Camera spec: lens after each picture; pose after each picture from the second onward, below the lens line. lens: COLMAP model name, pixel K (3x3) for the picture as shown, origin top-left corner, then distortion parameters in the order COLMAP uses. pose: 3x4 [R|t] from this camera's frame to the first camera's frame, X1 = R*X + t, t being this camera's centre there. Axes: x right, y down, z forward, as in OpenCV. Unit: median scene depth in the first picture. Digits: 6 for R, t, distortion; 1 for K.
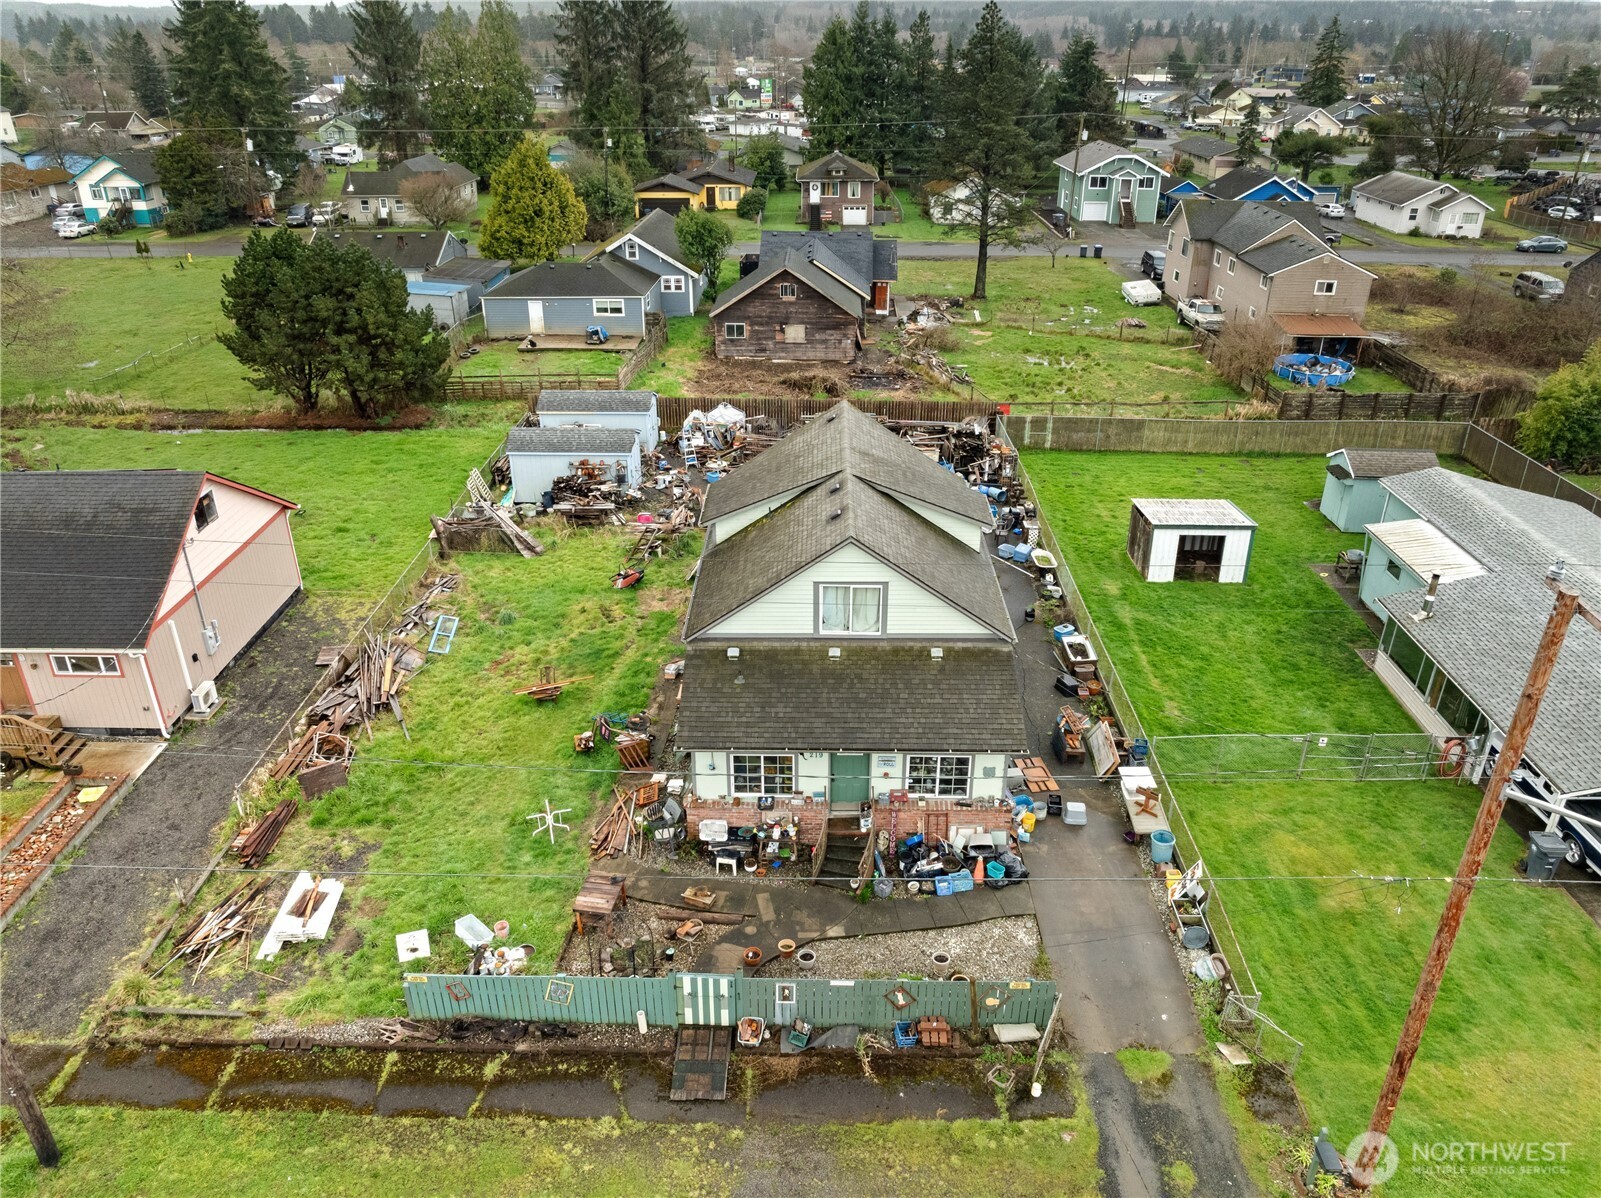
lens RADIAL K [[1129.5, 0, 796.9], [0, 1129.5, 592.9], [0, 0, 1]] dist [-0.028390, -0.015859]
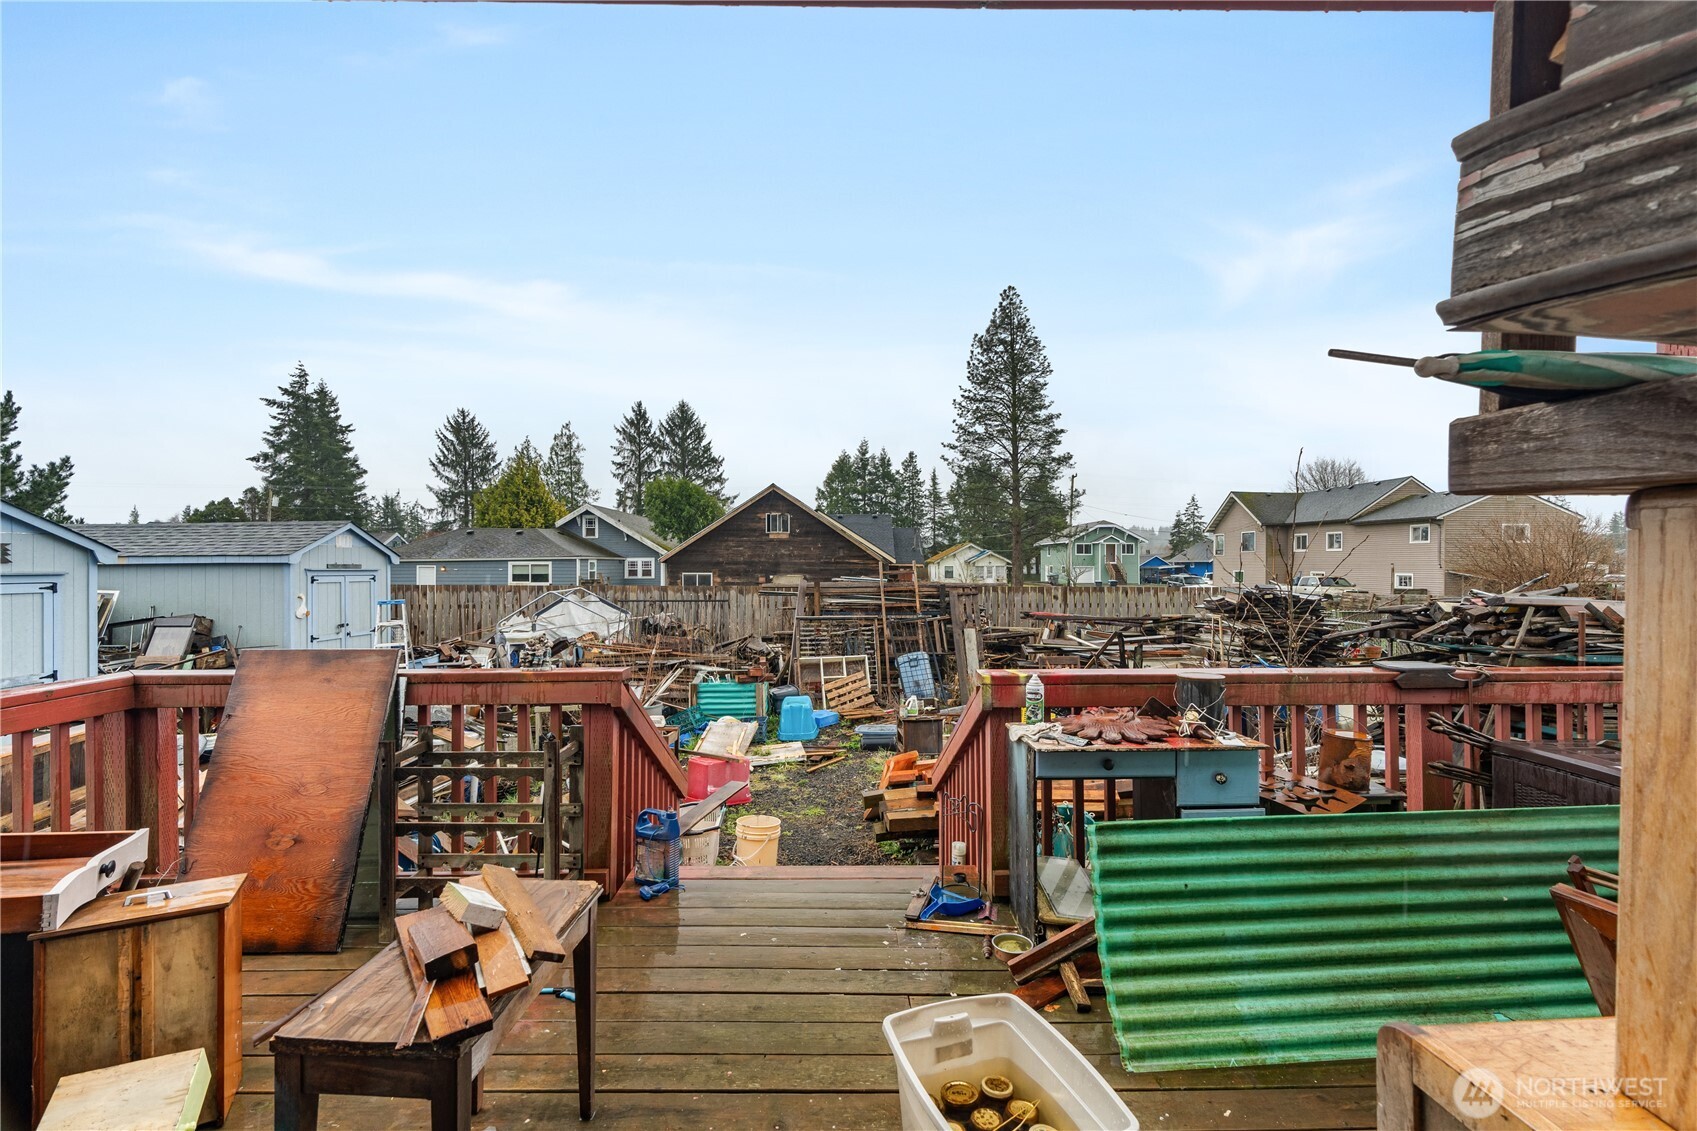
lens RADIAL K [[767.3, 0, 859.8], [0, 767.3, 561.8], [0, 0, 1]] dist [-0.011490, 0.002049]
pose [[0.998551, 0.000824, 0.053808, 0.038492], [0.023323, 0.894469, -0.446521, -0.099852], [-0.048498, 0.447129, 0.893154, 1.412190]]
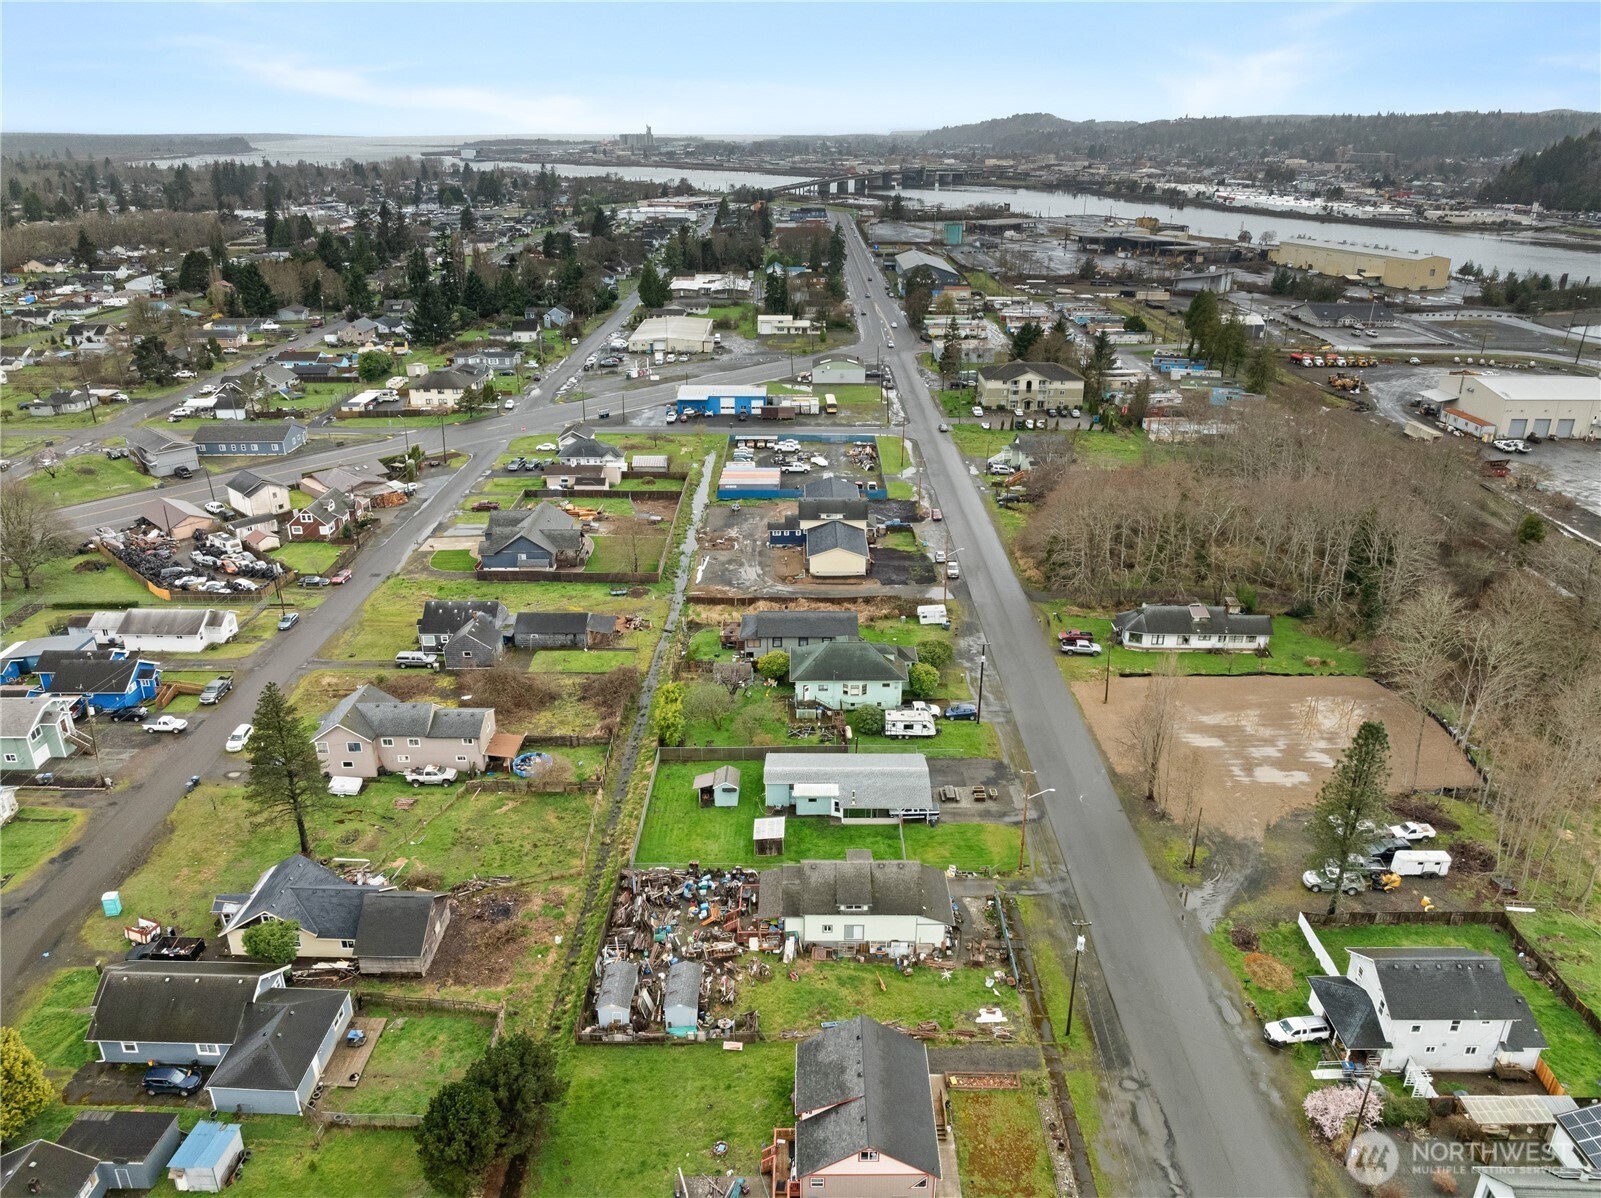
lens RADIAL K [[1129.5, 0, 794.5], [0, 1129.5, 596.1], [0, 0, 1]] dist [-0.028390, -0.015859]
pose [[-0.014173, -0.389940, 0.920731, -2.971928], [0.440257, 0.824328, 0.355889, -2.235959], [-0.897760, 0.410402, 0.159991, 0.332581]]
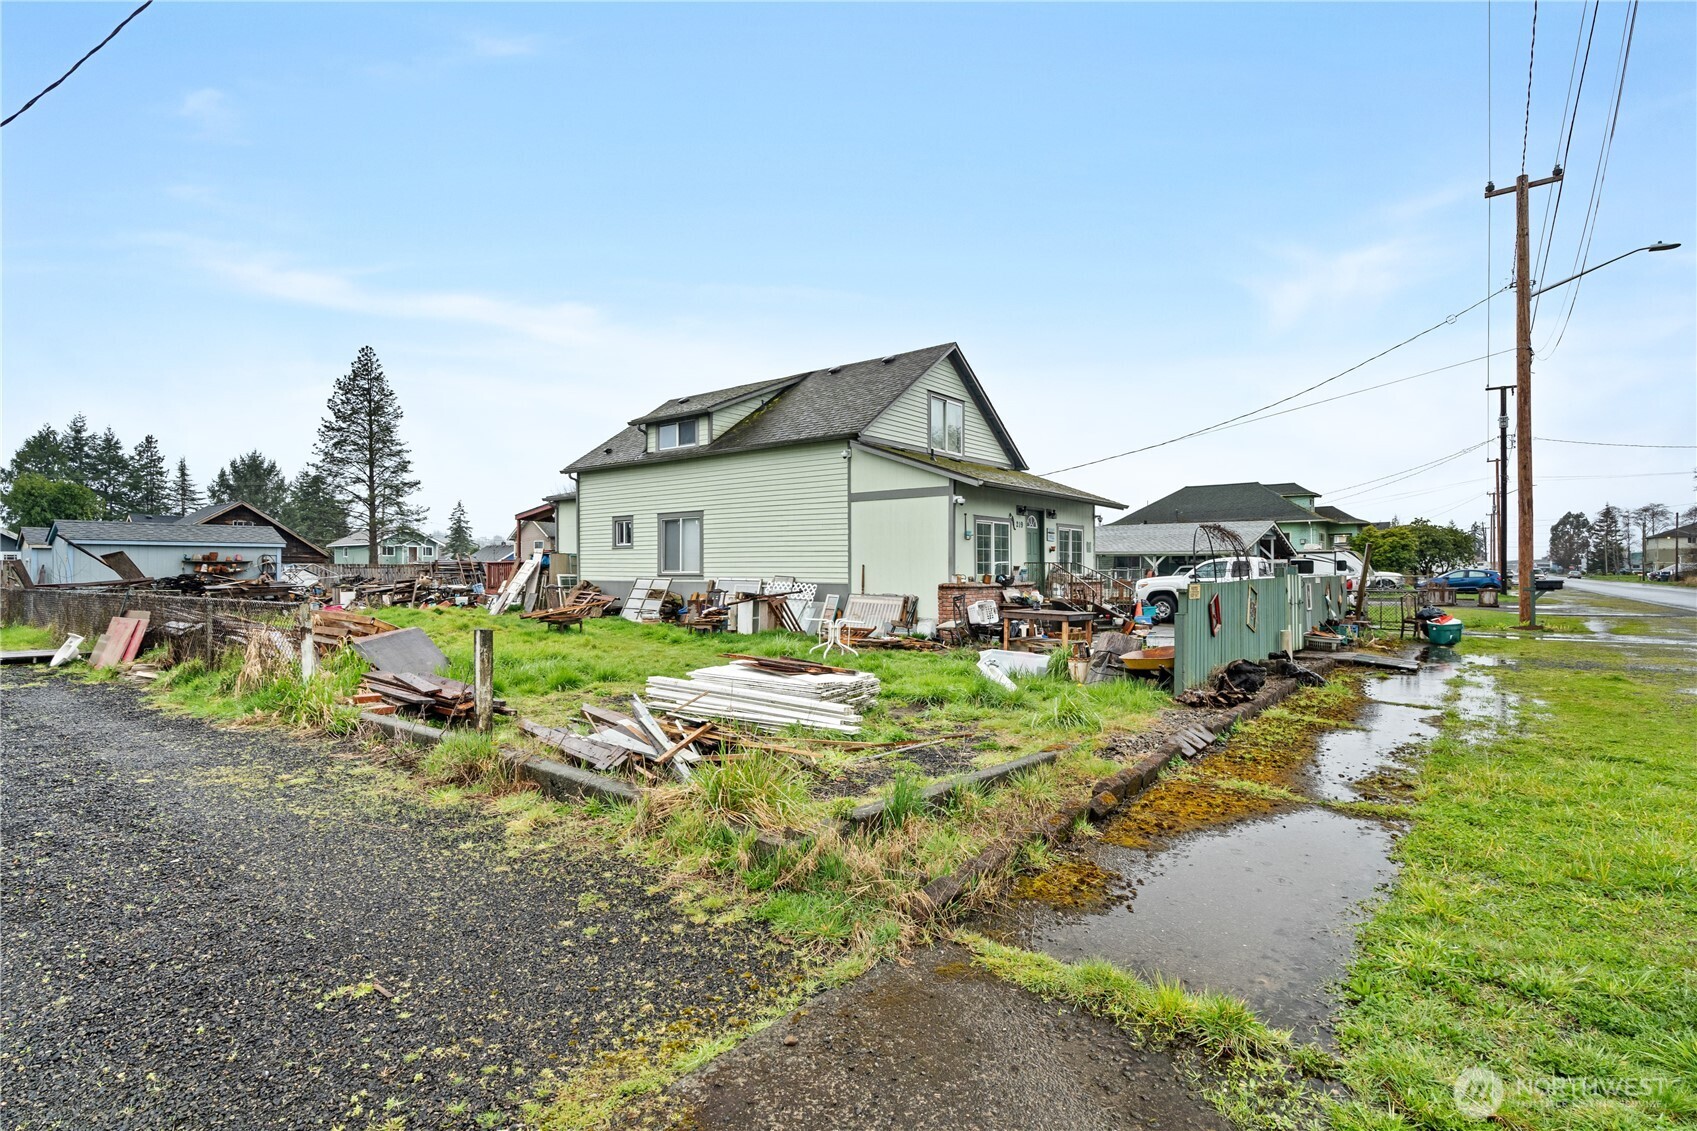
lens RADIAL K [[819.0, 0, 851.1], [0, 819.0, 564.1], [0, 0, 1]] dist [-0.011595, 0.000893]
pose [[0.596604, 0.004737, 0.802522, -0.583078], [0.357489, 0.893723, -0.271037, 0.288023], [-0.718516, 0.448595, 0.531505, 0.684682]]
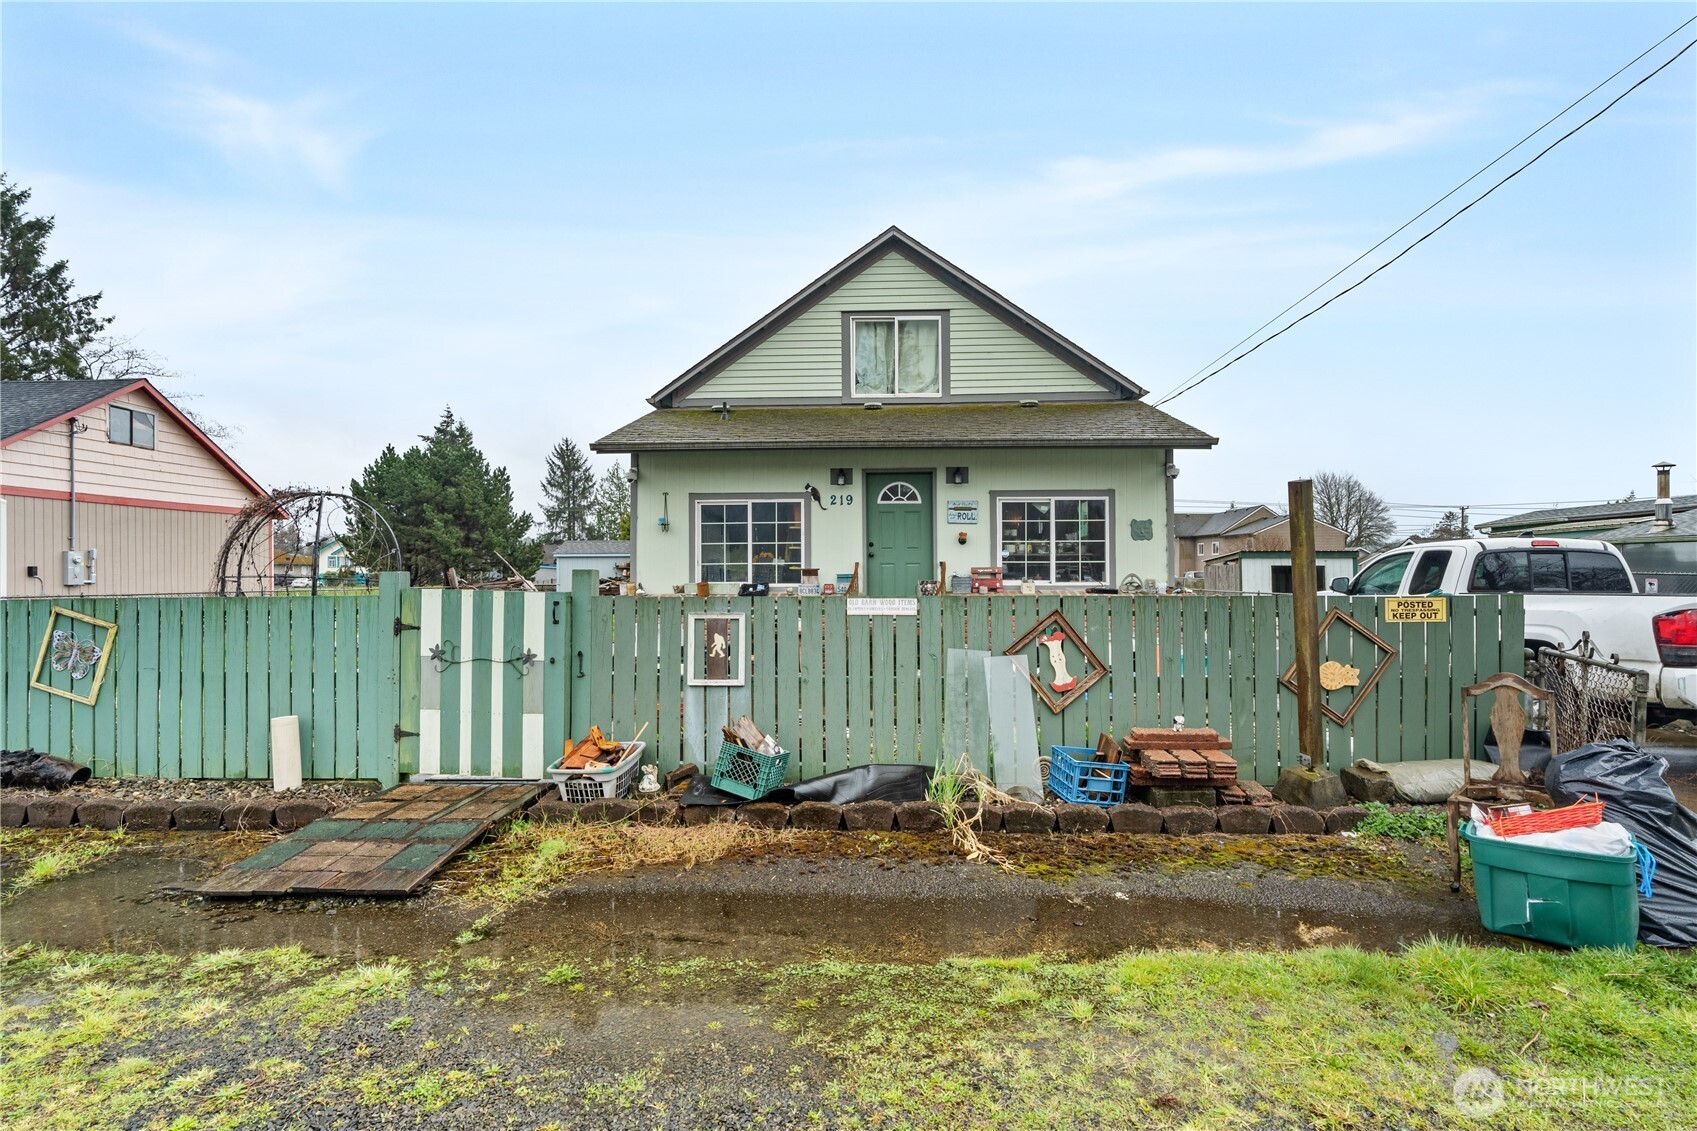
lens RADIAL K [[819.0, 0, 845.6], [0, 819.0, 570.2], [0, 0, 1]] dist [-0.011595, 0.000893]
pose [[0.999730, -0.004004, -0.022881, 0.026567], [-0.006723, 0.892988, -0.450029, 0.338233], [0.022234, 0.450062, 0.892721, 0.585361]]
